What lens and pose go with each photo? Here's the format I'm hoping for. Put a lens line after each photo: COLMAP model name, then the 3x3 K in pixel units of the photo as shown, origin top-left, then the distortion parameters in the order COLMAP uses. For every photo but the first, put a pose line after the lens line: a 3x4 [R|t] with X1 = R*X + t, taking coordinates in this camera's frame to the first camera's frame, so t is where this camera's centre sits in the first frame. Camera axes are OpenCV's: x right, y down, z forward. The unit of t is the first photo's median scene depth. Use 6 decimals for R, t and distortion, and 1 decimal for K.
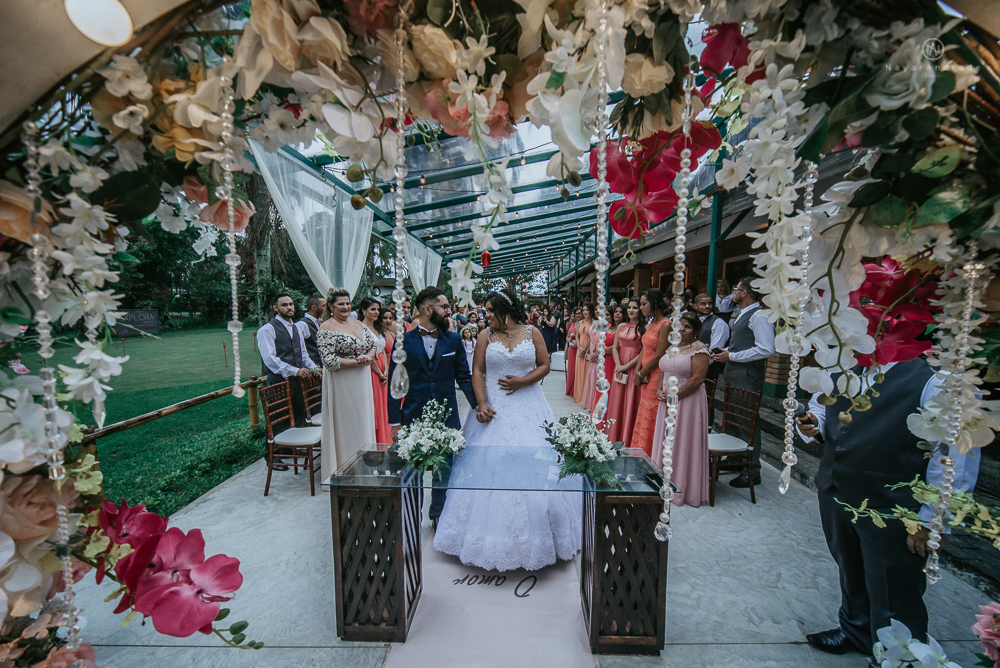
lens RADIAL K [[352.4, 0, 501.5], [0, 352.4, 339.3], [0, 0, 1]] dist [-0.013649, 0.000206]
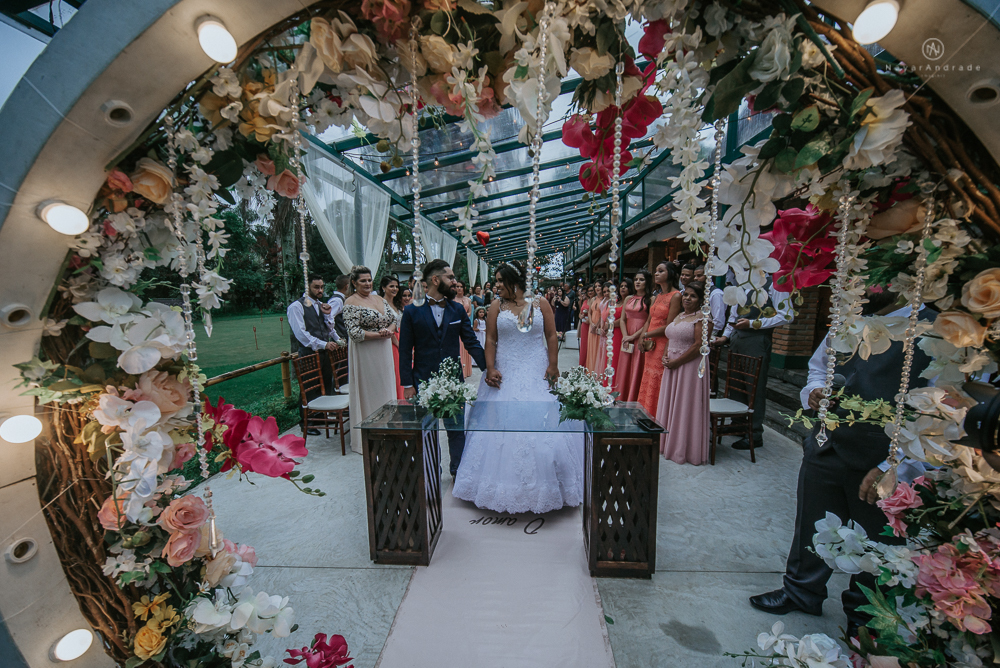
lens RADIAL K [[352.4, 0, 503.4], [0, 352.4, 339.1], [0, 0, 1]] dist [-0.013649, 0.000206]
pose [[0.998907, -0.012496, -0.045030, 0.035722], [0.014278, 0.999118, 0.039486, 0.077027], [0.044497, -0.040085, 0.998205, -0.125125]]
